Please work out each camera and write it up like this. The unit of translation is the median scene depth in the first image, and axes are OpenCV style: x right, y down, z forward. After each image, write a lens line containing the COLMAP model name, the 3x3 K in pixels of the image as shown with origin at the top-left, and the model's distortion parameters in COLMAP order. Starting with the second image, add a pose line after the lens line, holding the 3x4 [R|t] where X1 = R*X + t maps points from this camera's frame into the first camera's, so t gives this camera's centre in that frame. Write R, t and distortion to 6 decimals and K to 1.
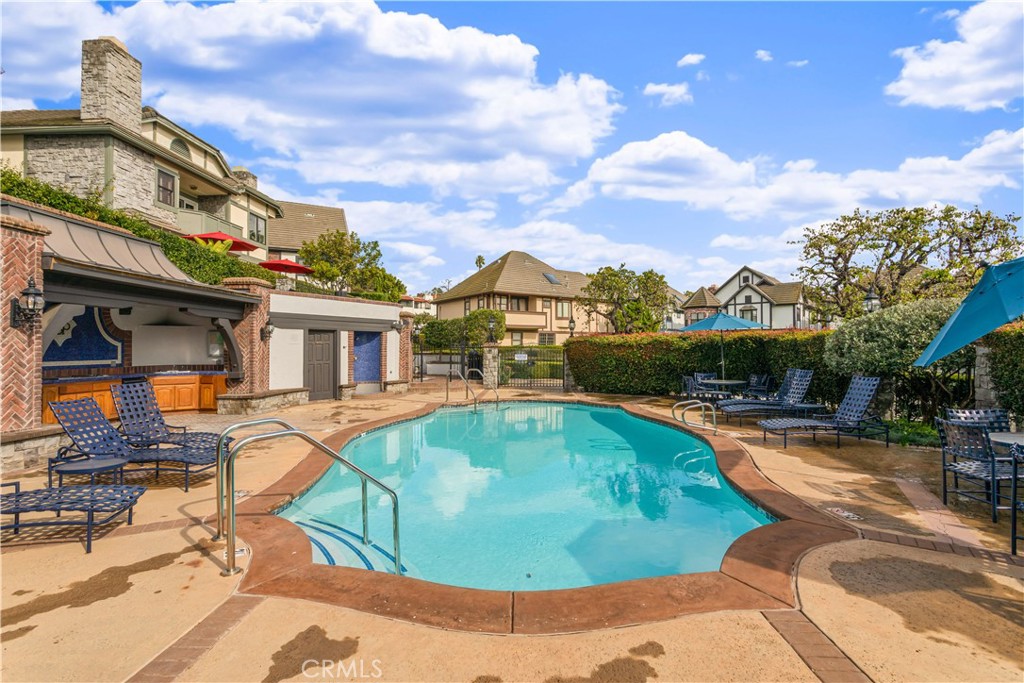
lens RADIAL K [[487.0, 0, 511.7], [0, 487.0, 346.1], [0, 0, 1]] dist [0.000253, 0.001726]
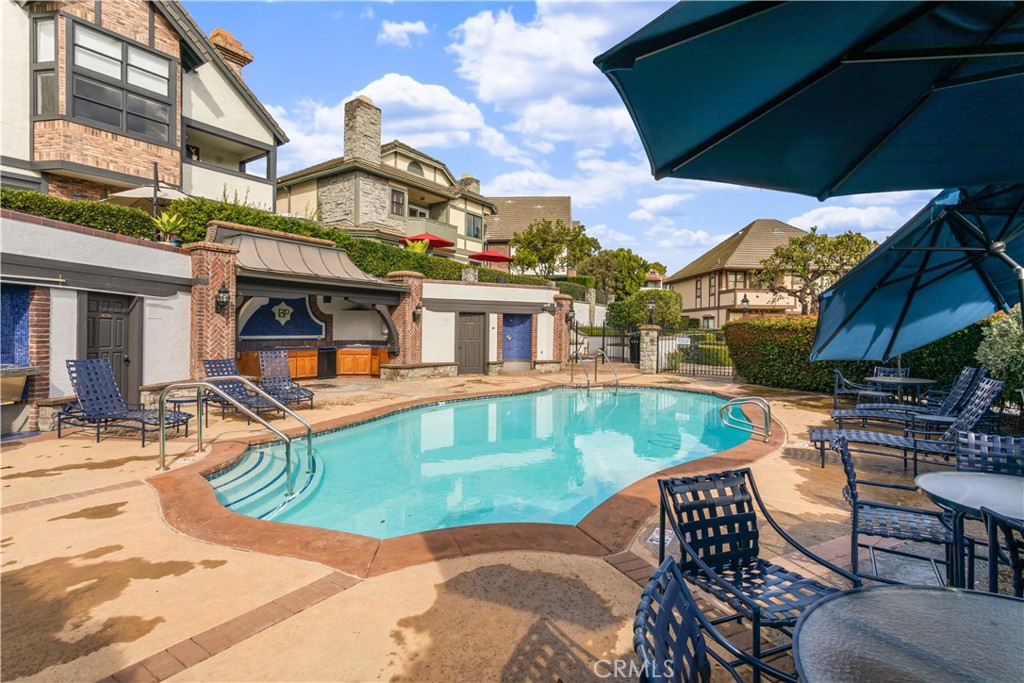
lens RADIAL K [[493.4, 0, 506.7], [0, 493.4, 332.1], [0, 0, 1]] dist [-0.000883, 0.000797]
pose [[0.854809, 0.013735, -0.518761, 0.272242], [-0.009424, 0.999896, 0.010945, -0.001275], [0.518857, -0.004467, 0.854849, 0.049908]]
